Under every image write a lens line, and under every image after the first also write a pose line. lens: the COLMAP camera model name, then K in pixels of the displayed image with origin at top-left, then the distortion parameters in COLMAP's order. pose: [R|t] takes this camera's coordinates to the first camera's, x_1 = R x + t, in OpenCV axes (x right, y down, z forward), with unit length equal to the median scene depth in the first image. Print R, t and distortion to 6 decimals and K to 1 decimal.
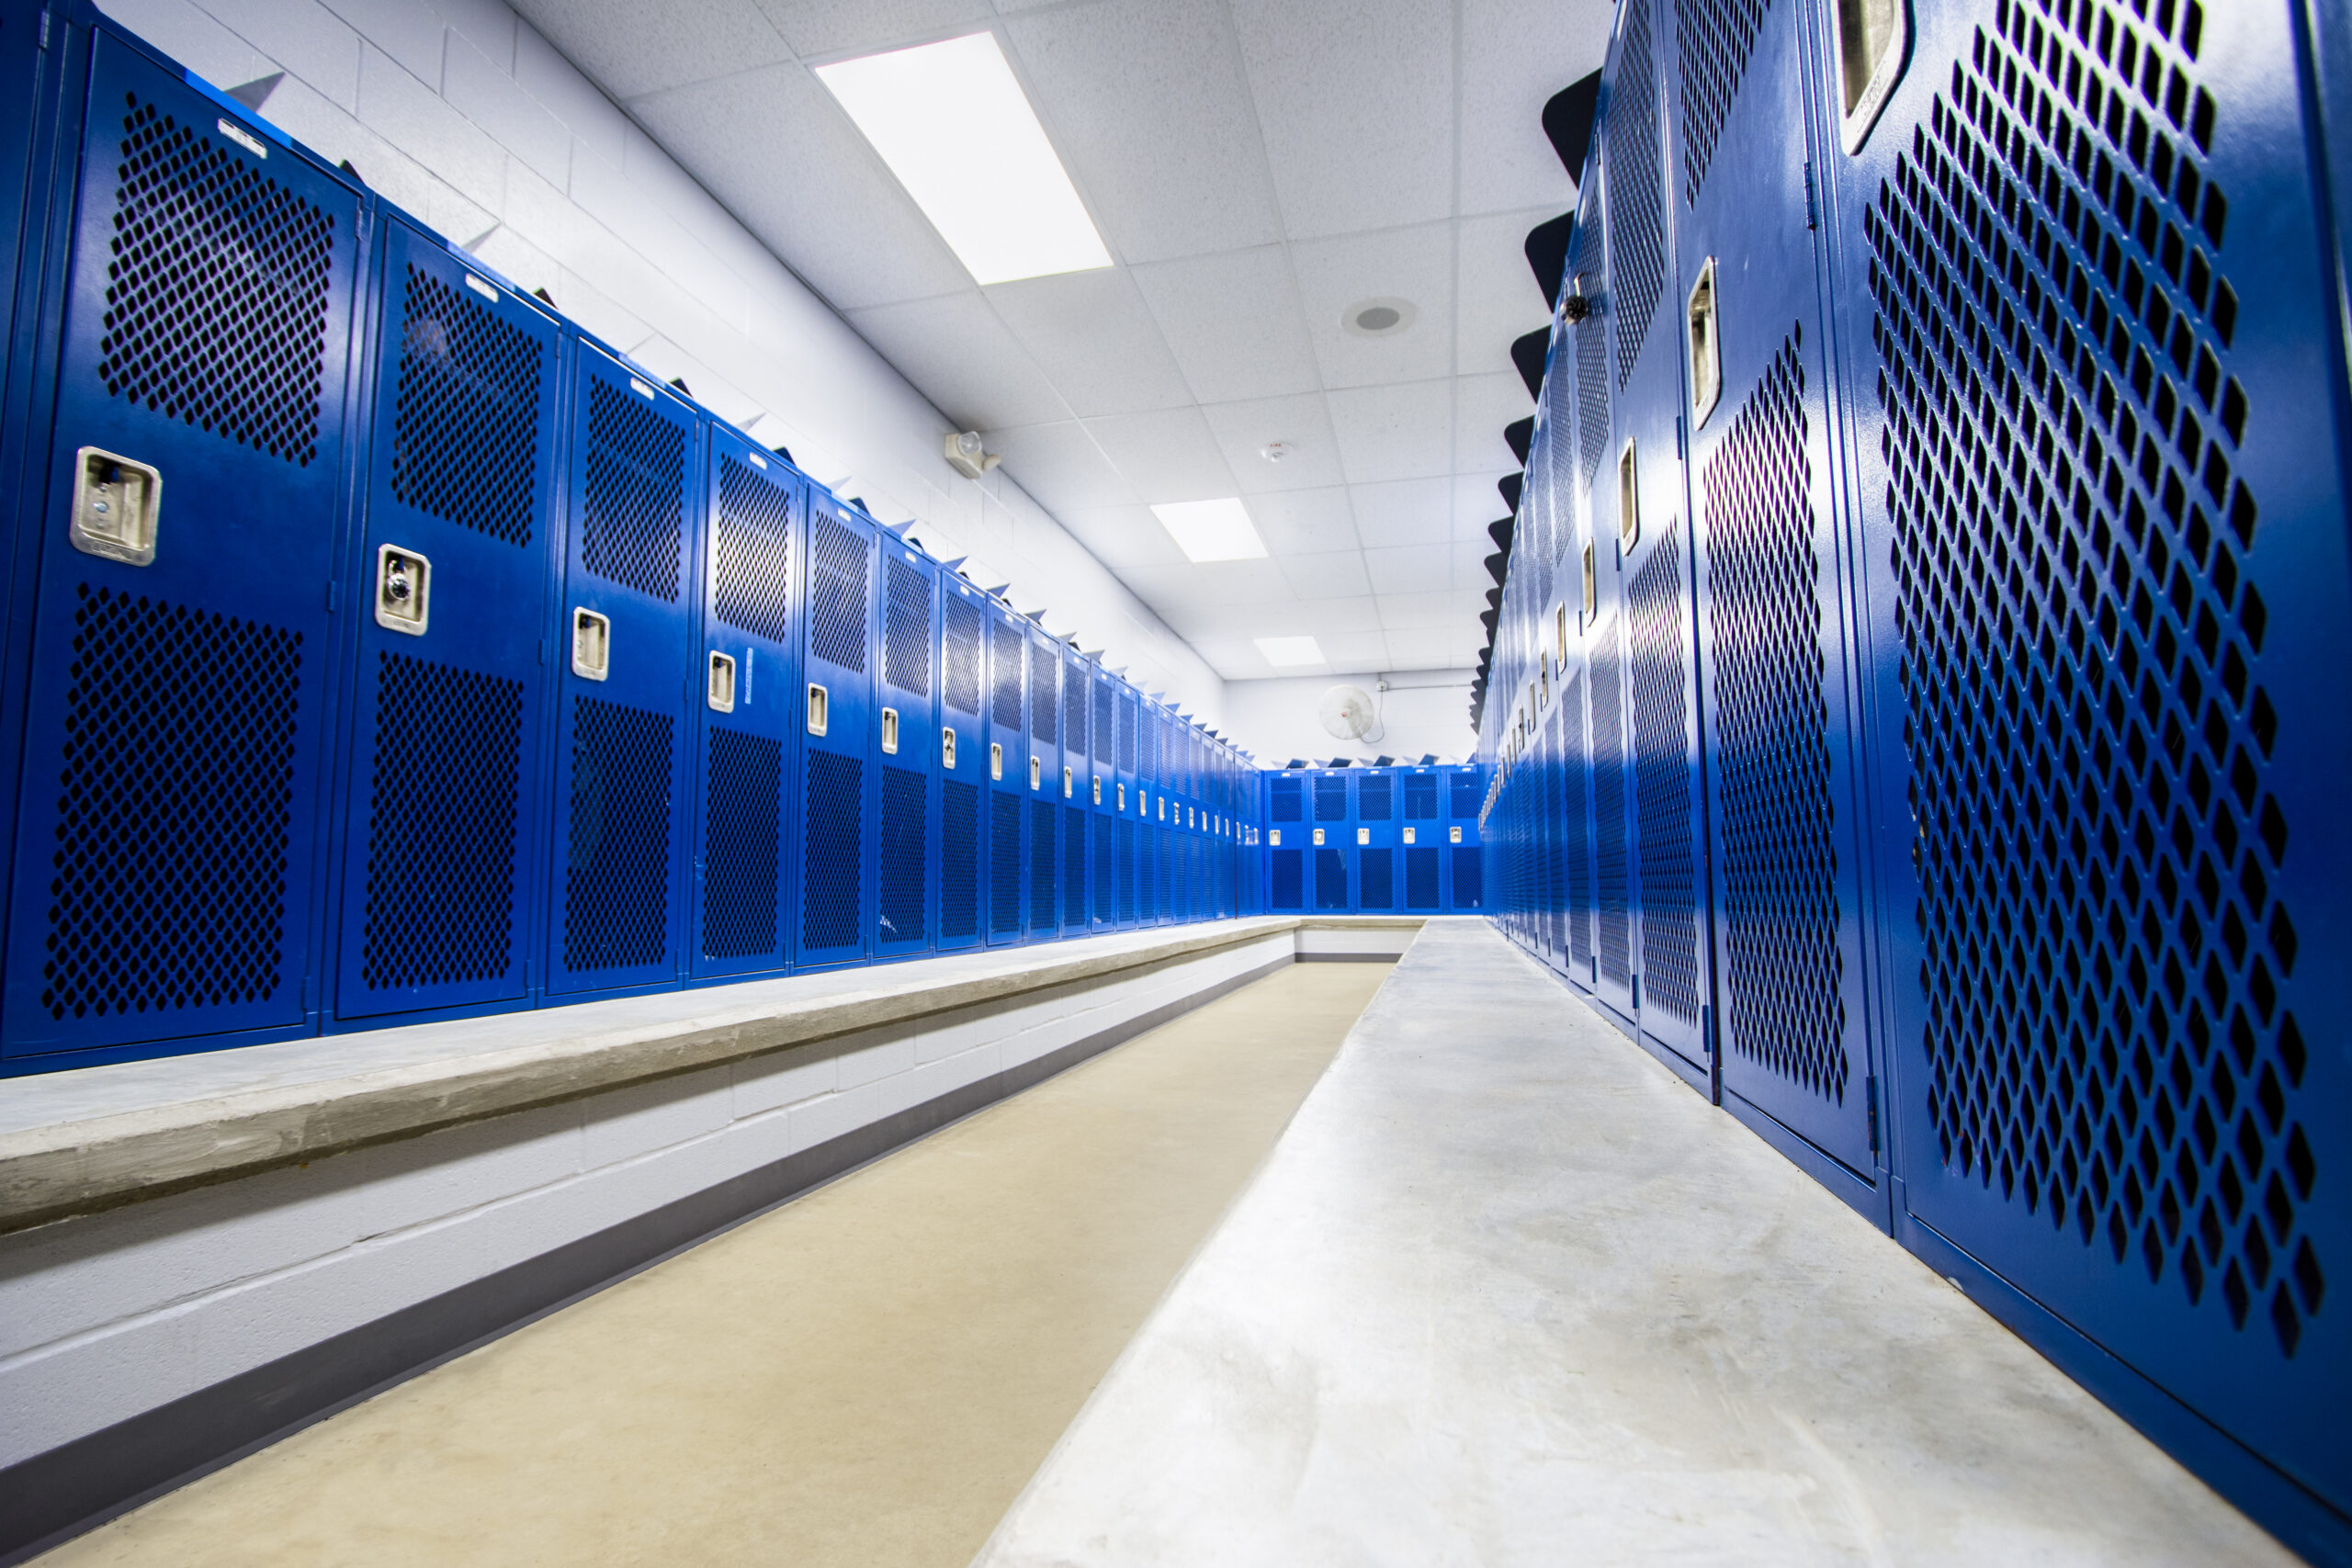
lens RADIAL K [[1089.0, 0, 1178.2], [0, 1089.0, 798.5], [0, 0, 1]] dist [-0.012139, 0.000311]
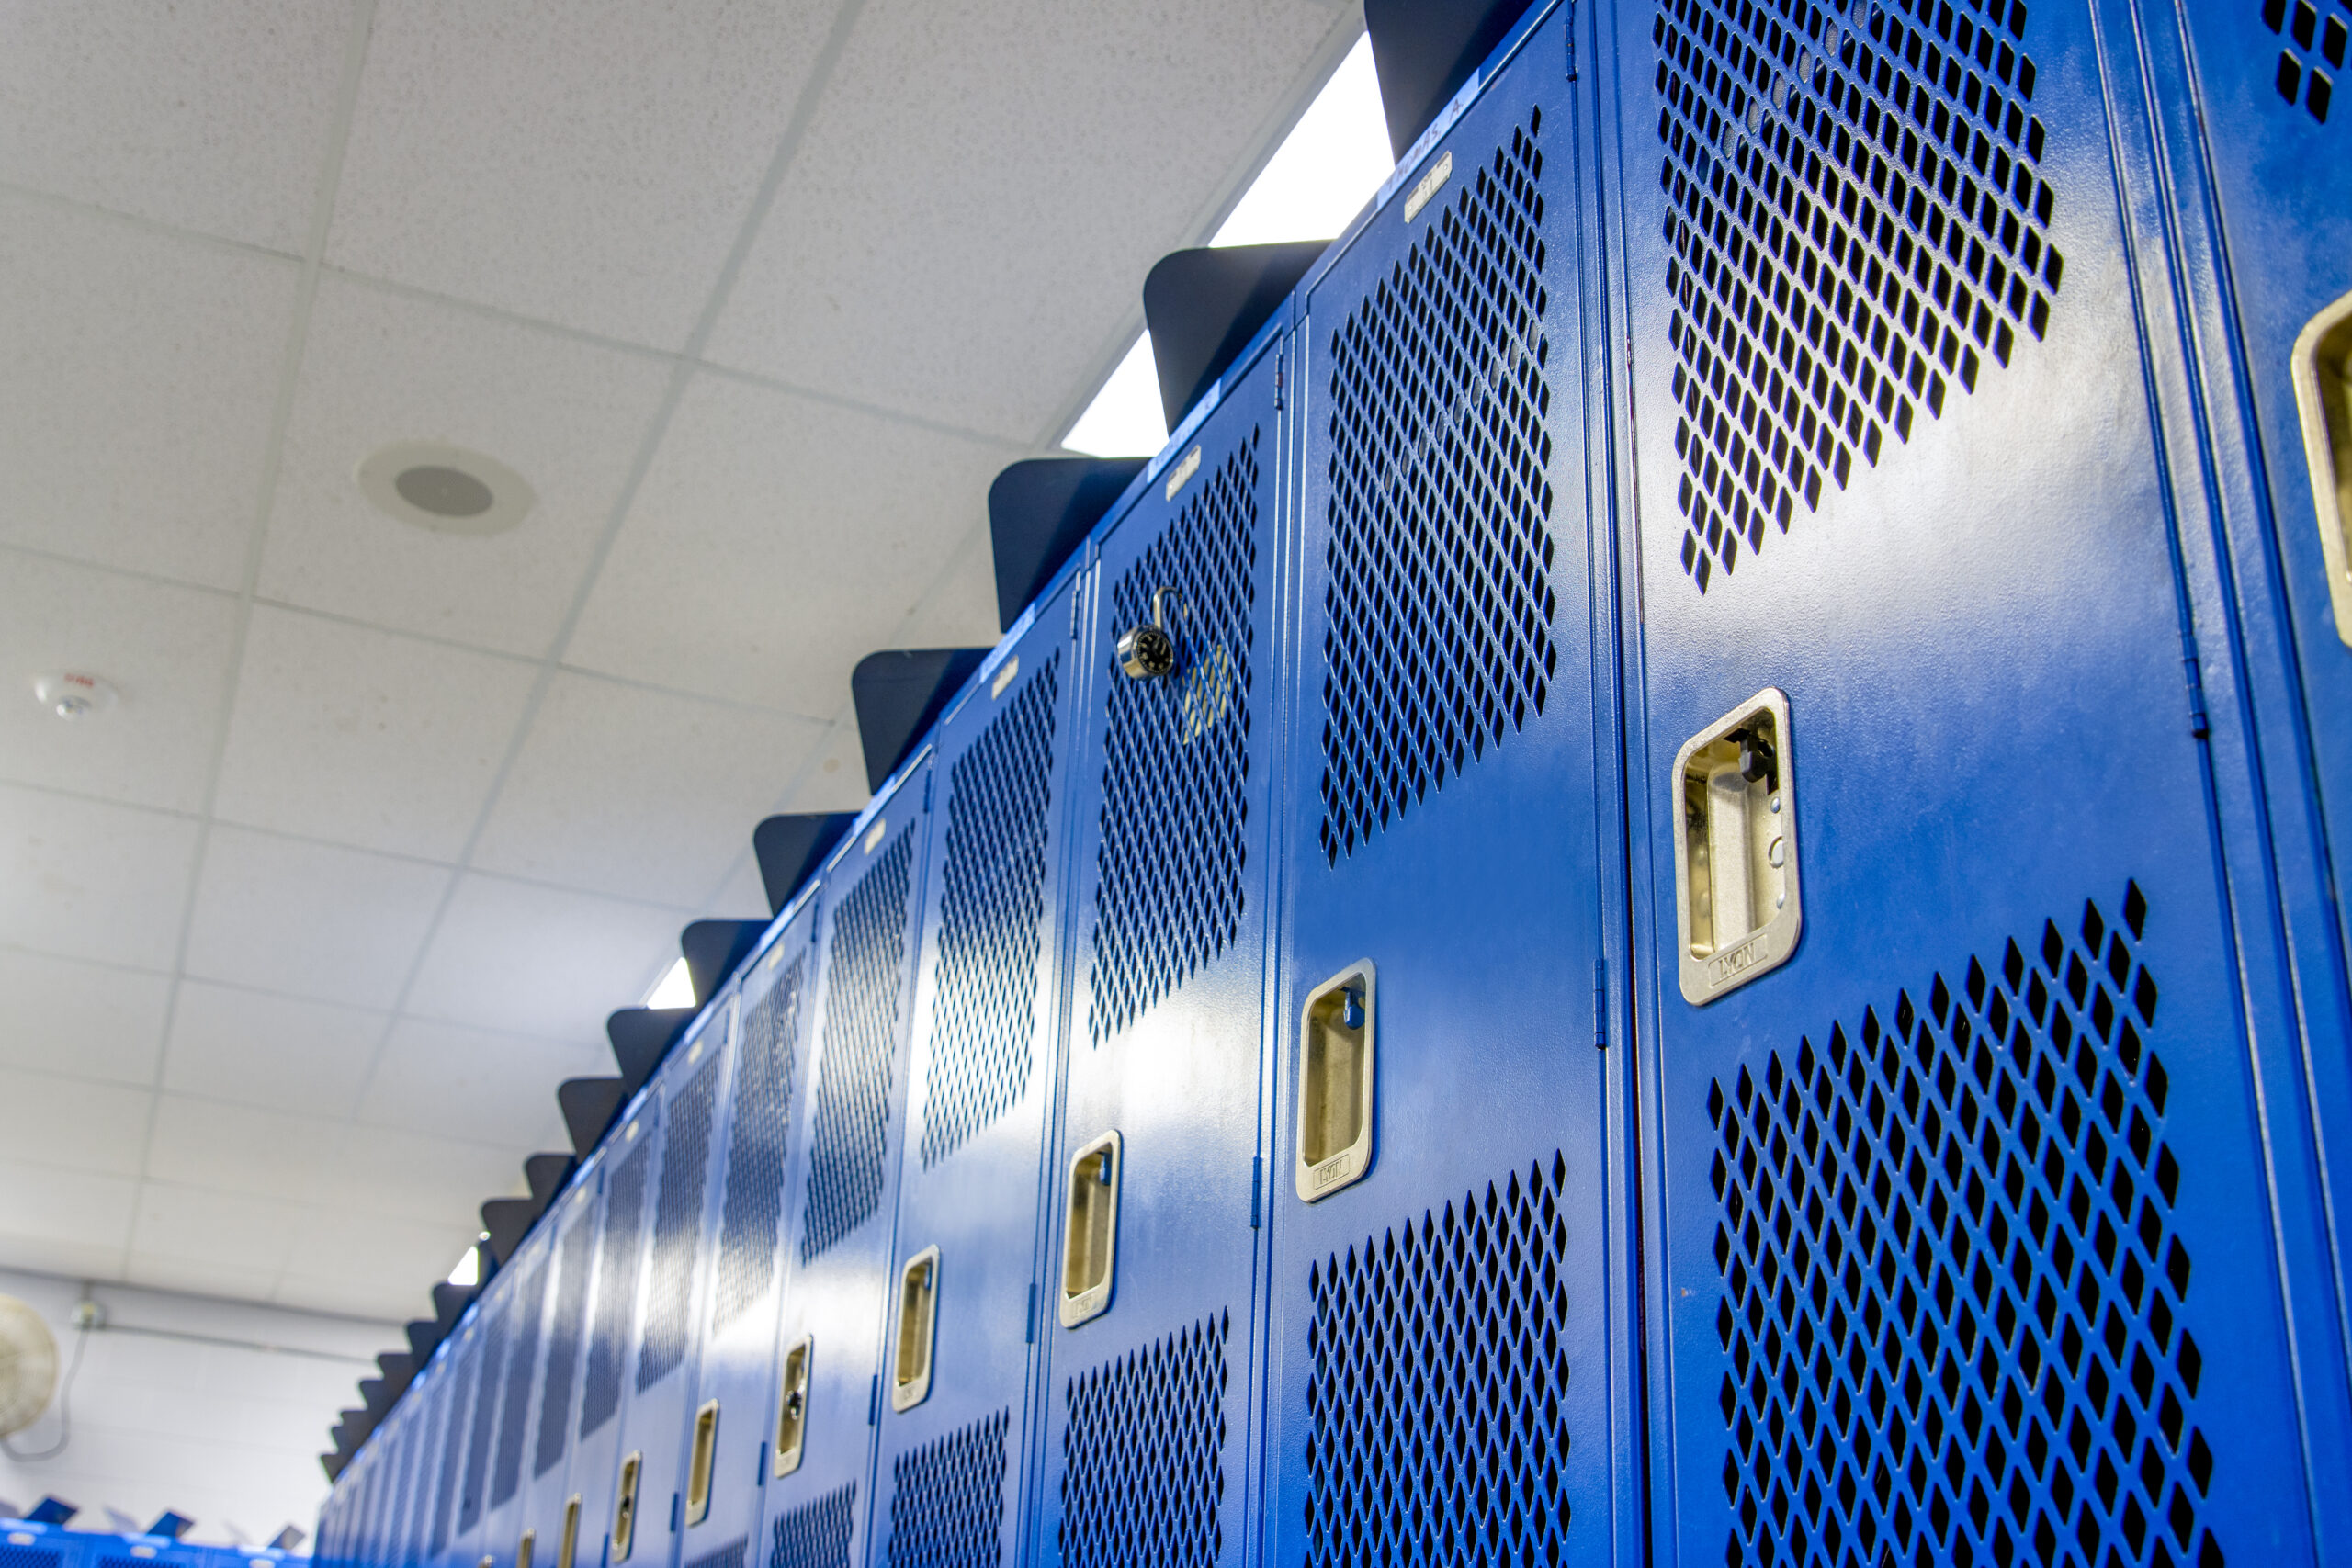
lens RADIAL K [[2566.2, 0, 1148.3], [0, 2566.2, 784.4], [0, 0, 1]] dist [-0.071852, 0.017214]
pose [[0.803731, 0.286524, 0.521459, -0.147021], [-0.103297, 0.930299, -0.351956, -0.000390], [-0.585957, 0.229013, 0.777308, 0.103107]]
